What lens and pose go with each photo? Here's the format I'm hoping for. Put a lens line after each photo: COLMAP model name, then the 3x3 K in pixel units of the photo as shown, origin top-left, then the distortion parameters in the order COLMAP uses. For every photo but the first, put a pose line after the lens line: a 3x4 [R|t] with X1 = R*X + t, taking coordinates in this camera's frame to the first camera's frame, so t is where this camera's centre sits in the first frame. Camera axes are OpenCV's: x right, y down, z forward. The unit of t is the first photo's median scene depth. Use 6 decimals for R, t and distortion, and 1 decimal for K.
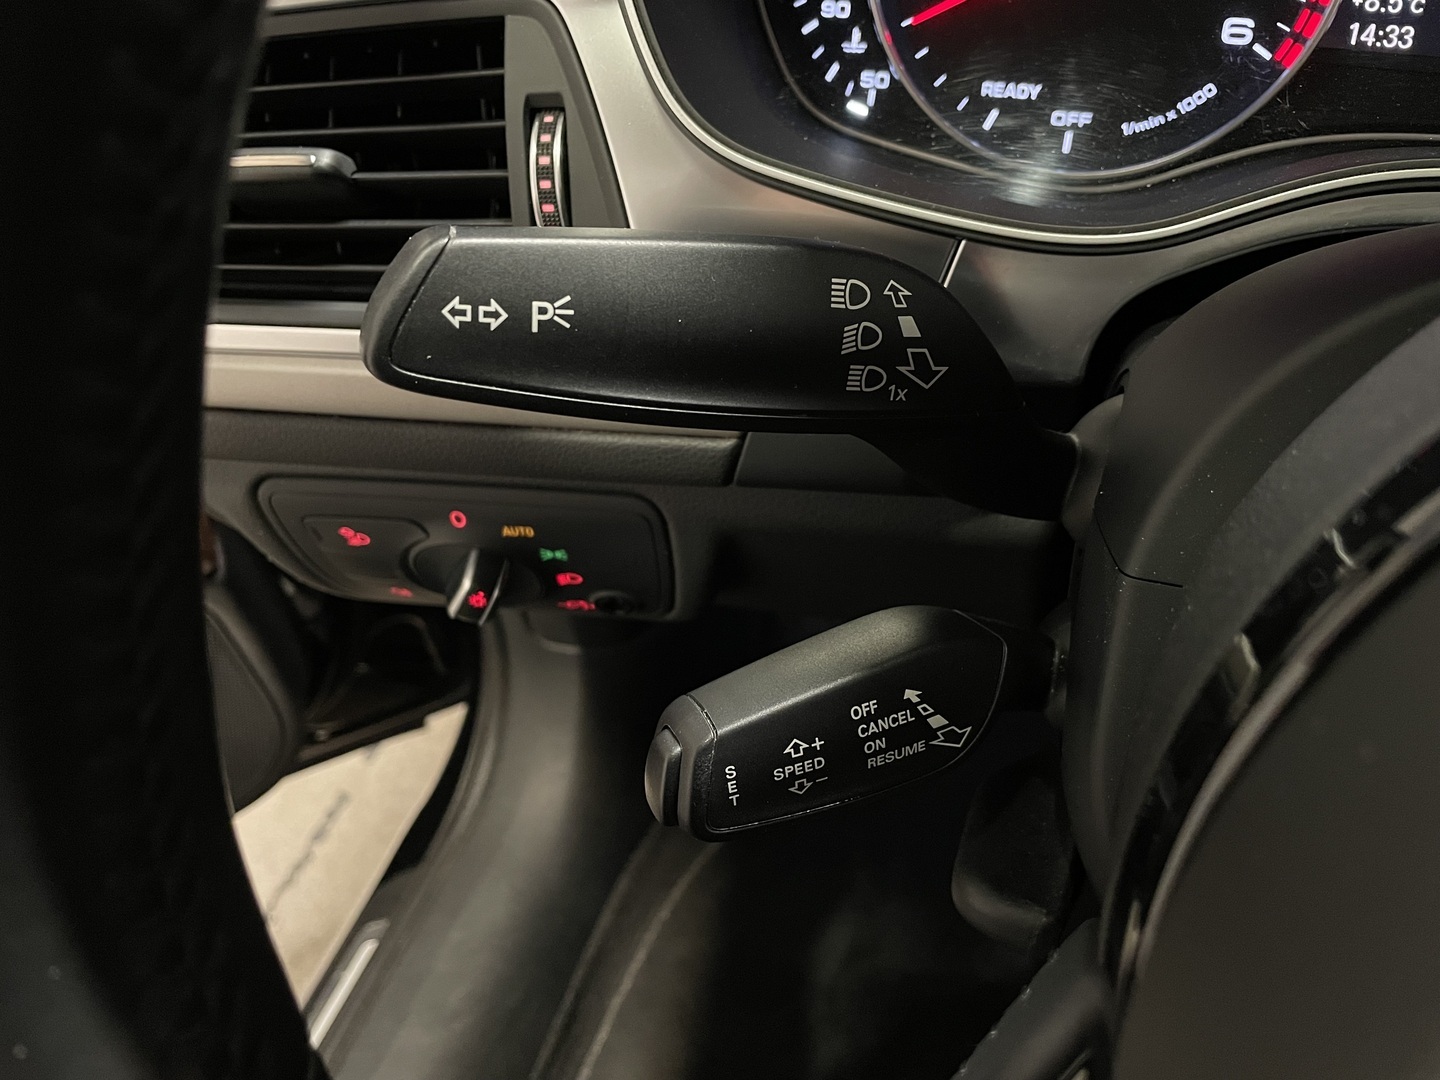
lens RADIAL K [[1095.1, 0, 718.0], [0, 1095.1, 537.9], [0, 0, 1]] dist [0.019646, -0.048864]
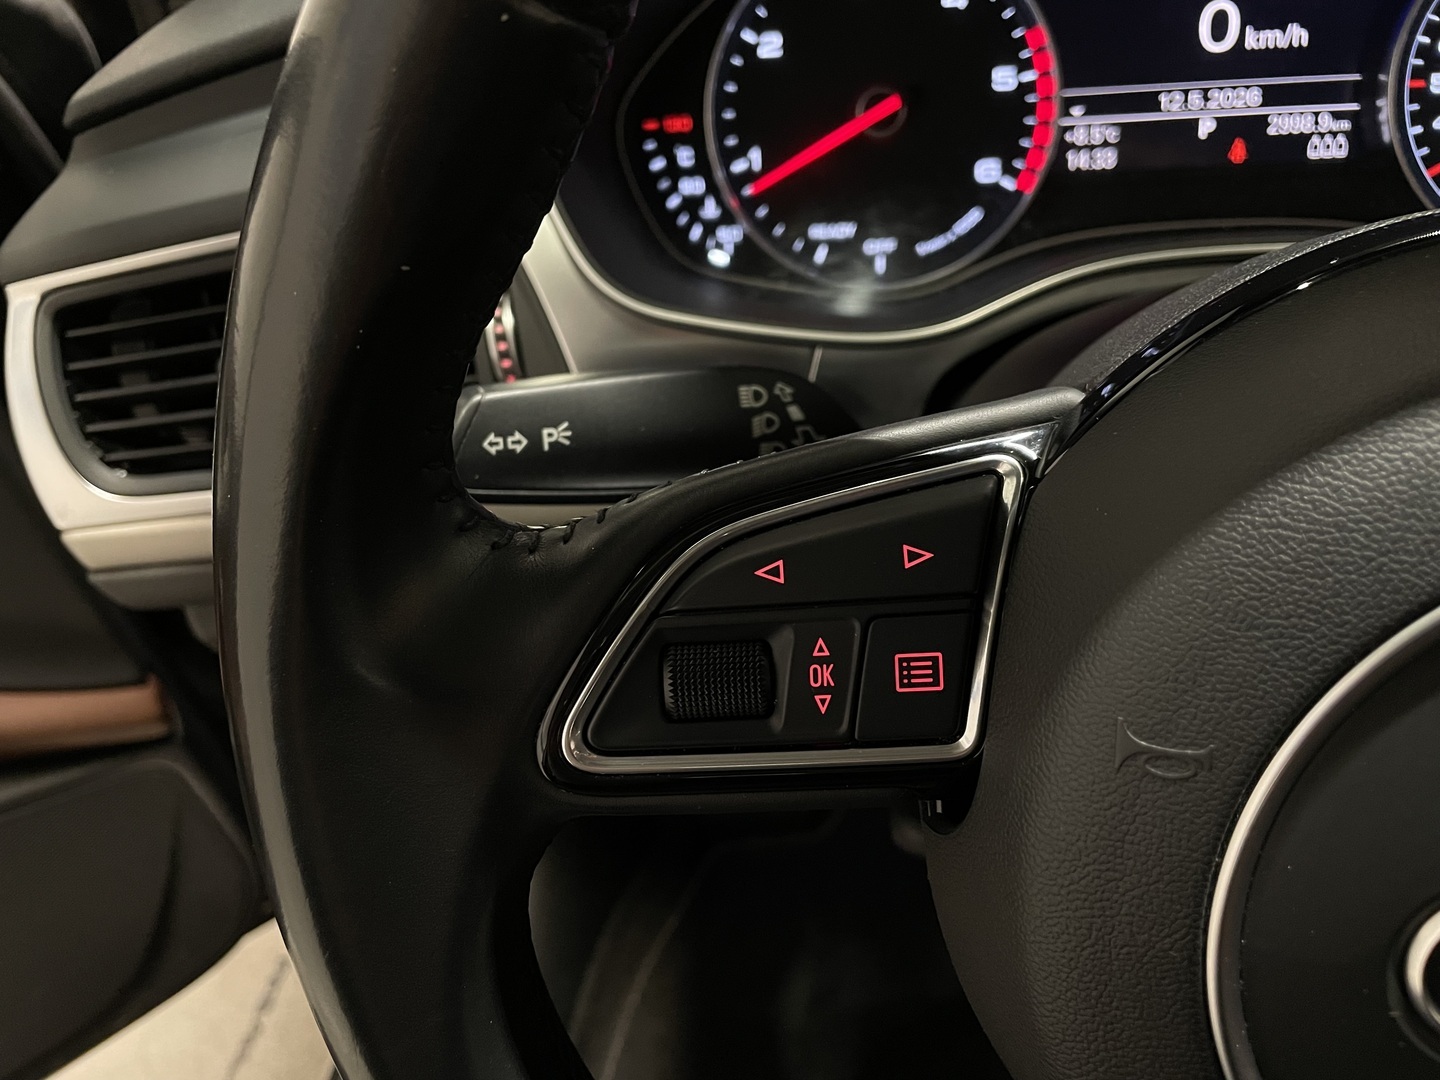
lens RADIAL K [[1095.1, 0, 713.7], [0, 1095.1, 541.0], [0, 0, 1]] dist [0.019646, -0.048864]
pose [[0.983105, -0.146298, 0.110009, -0.077497], [0.156271, 0.983765, -0.088242, 0.056517], [-0.095314, 0.103942, 0.990006, -0.269924]]
